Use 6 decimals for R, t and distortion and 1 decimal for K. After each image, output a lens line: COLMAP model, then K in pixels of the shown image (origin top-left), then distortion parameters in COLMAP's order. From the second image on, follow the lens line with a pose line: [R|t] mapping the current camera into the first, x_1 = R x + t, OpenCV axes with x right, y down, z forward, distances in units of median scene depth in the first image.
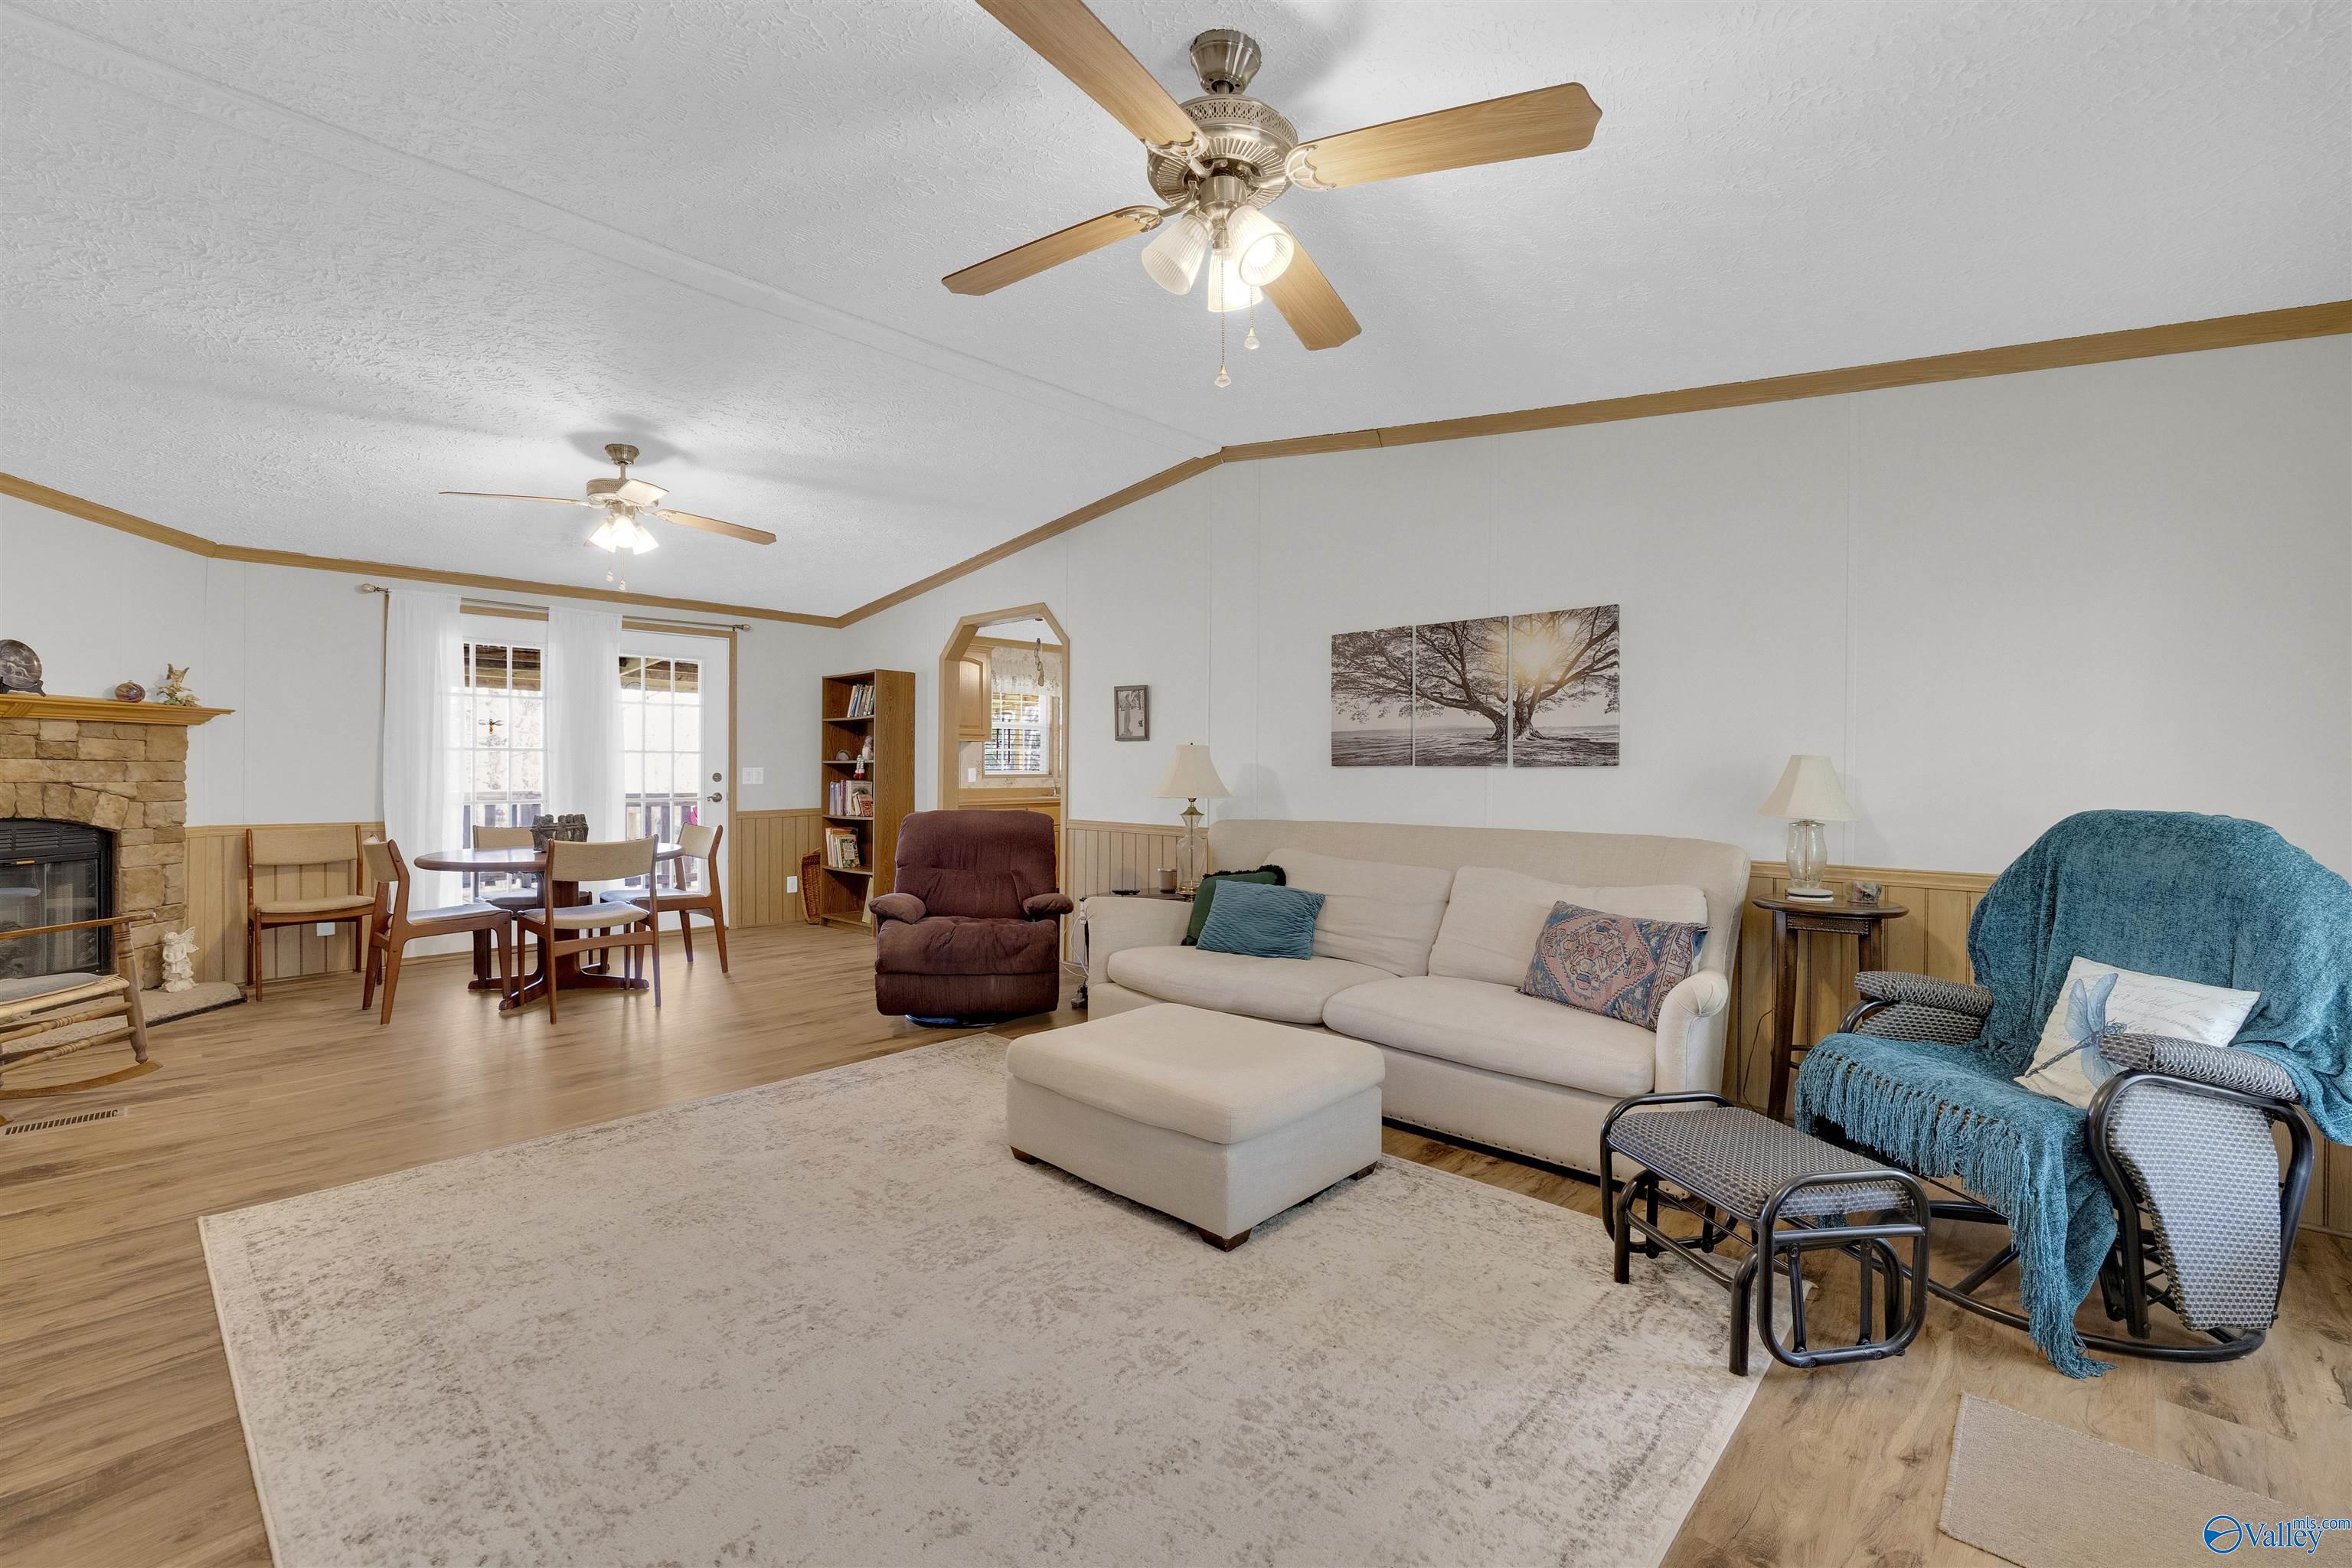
lens RADIAL K [[987.9, 0, 1180.2], [0, 987.9, 775.1], [0, 0, 1]] dist [0.003409, 0.000345]
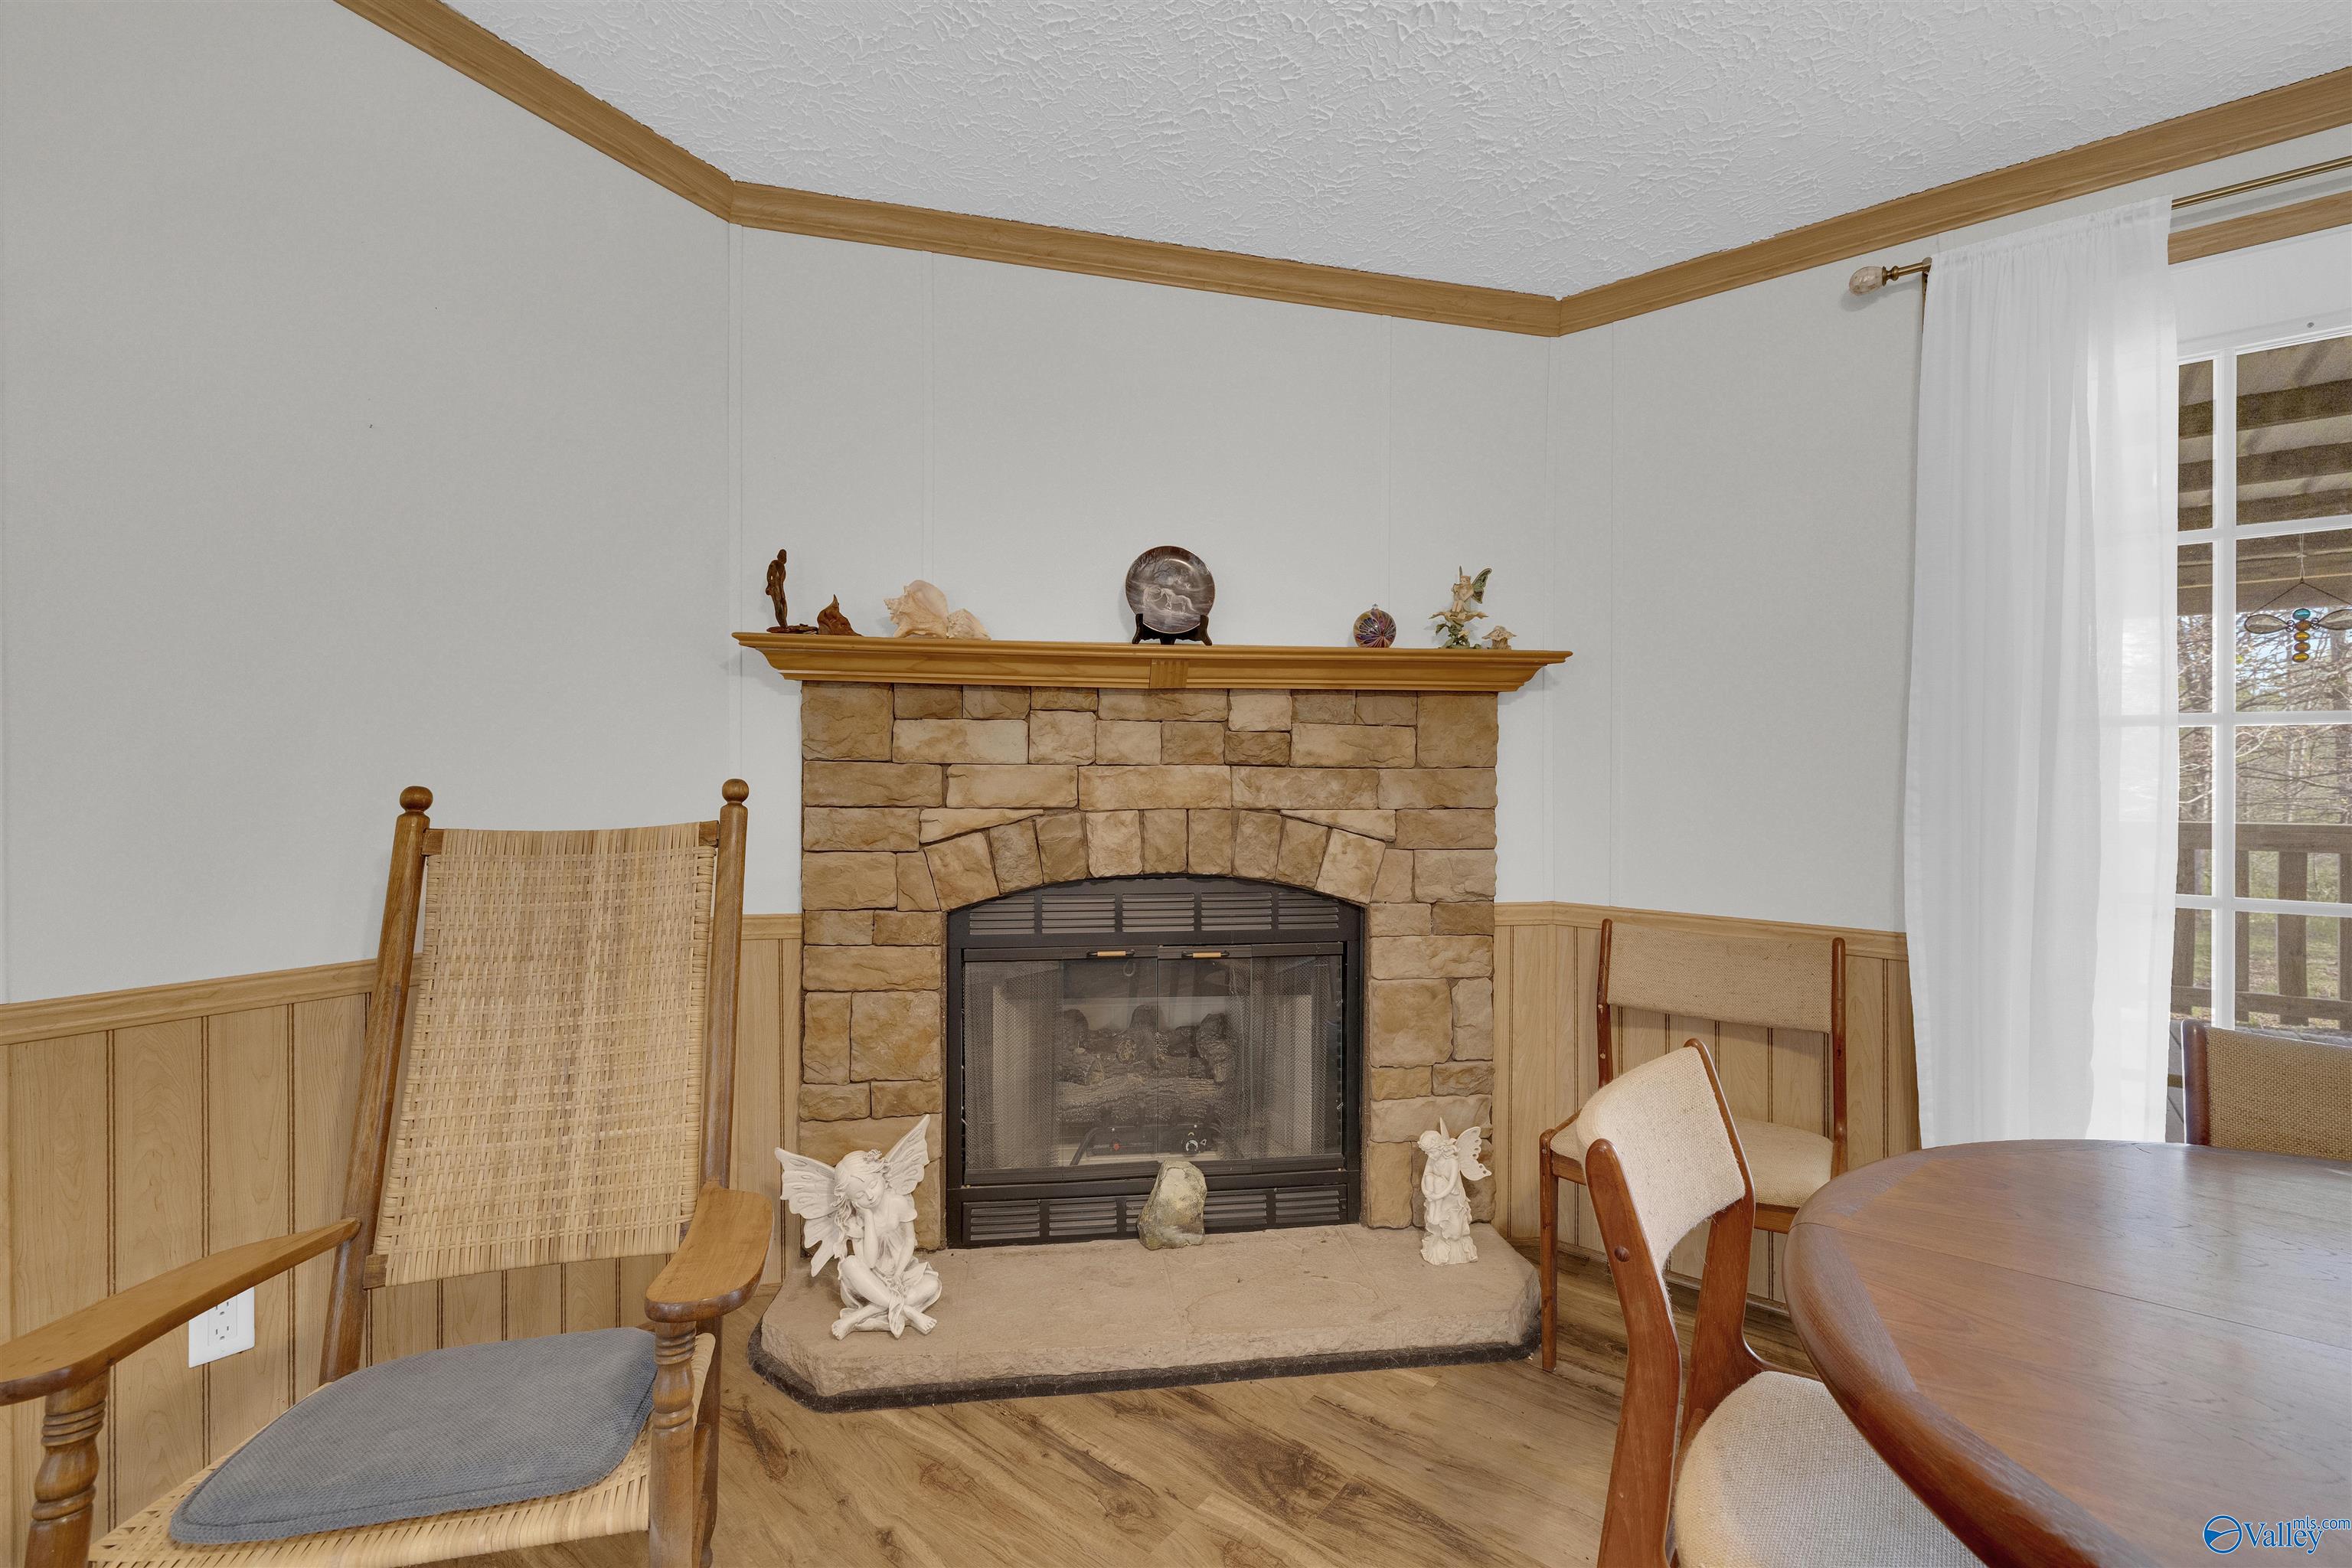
lens RADIAL K [[992.6, 0, 1154.6], [0, 992.6, 772.0], [0, 0, 1]] dist [0.000722, -0.000131]
pose [[0.065432, -0.000226, -0.997857, -0.611973], [-0.006041, 0.999982, -0.000623, -0.011945], [0.997839, 0.006069, 0.065430, 0.921698]]
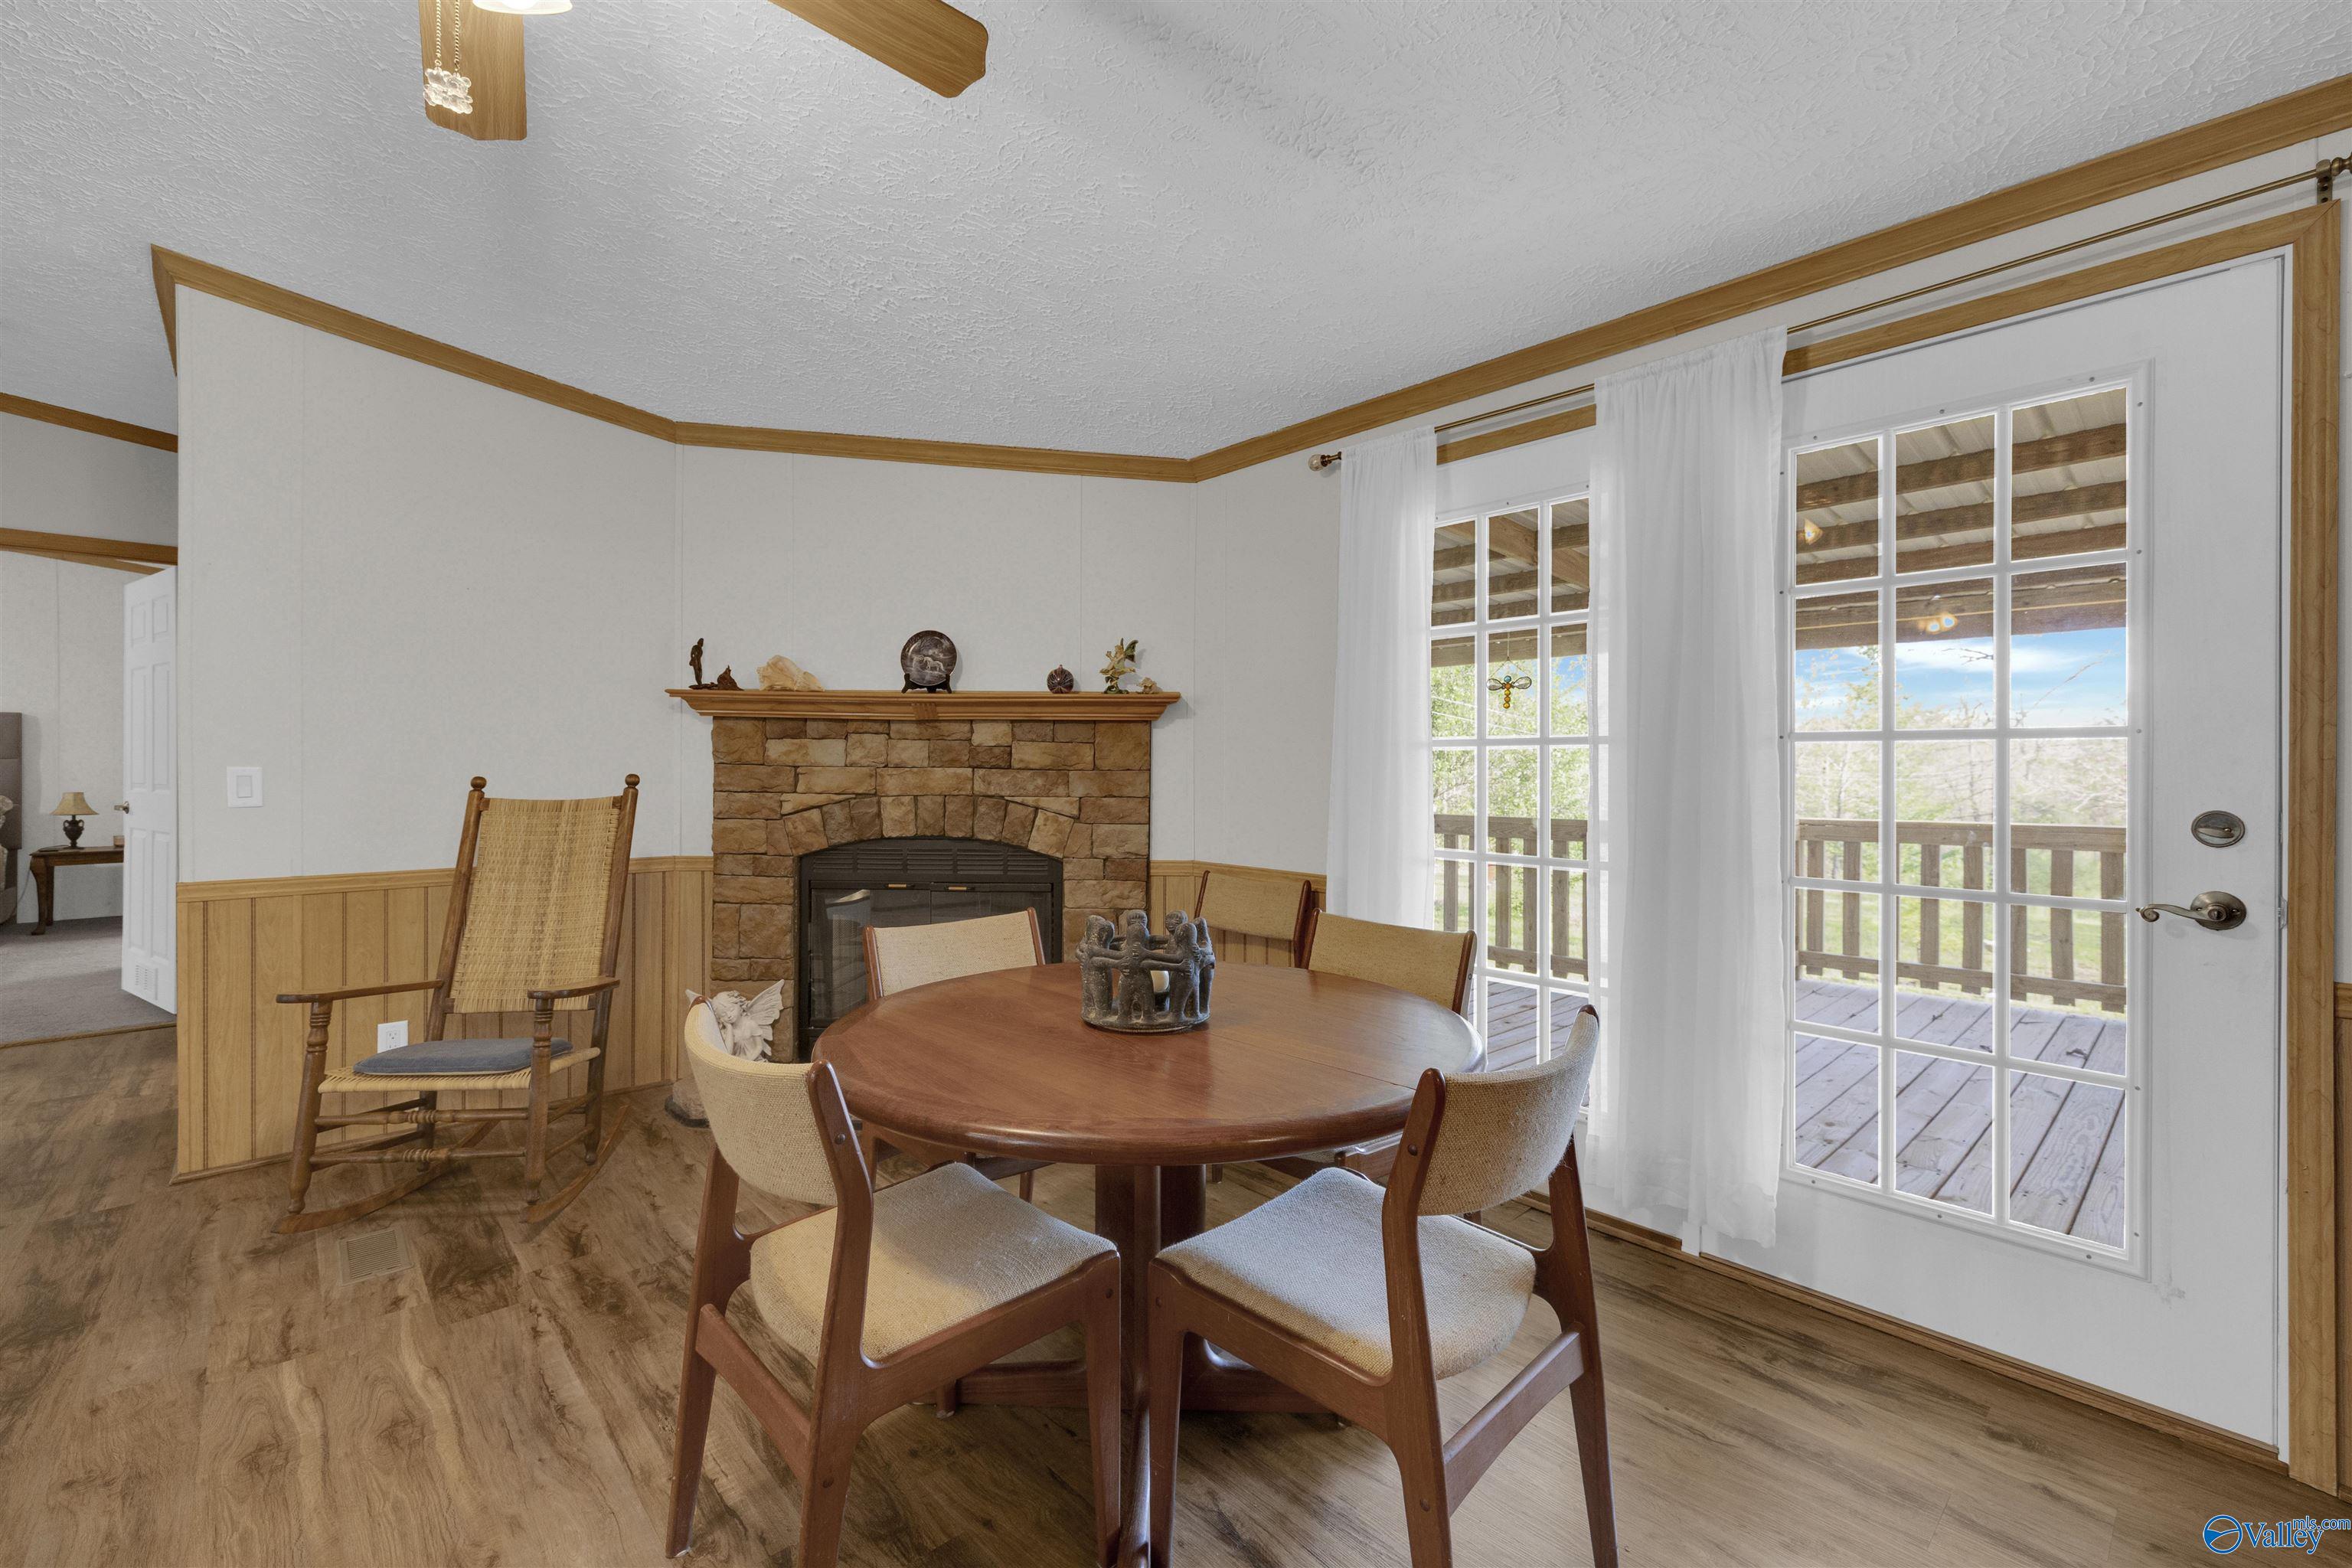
lens RADIAL K [[992.6, 0, 1154.6], [0, 992.6, 772.0], [0, 0, 1]] dist [0.000722, -0.000131]
pose [[-0.087857, -0.001138, -0.996132, -0.318682], [-0.012501, 0.999922, -0.000040, -0.014635], [0.996055, 0.012449, -0.087864, 1.226028]]
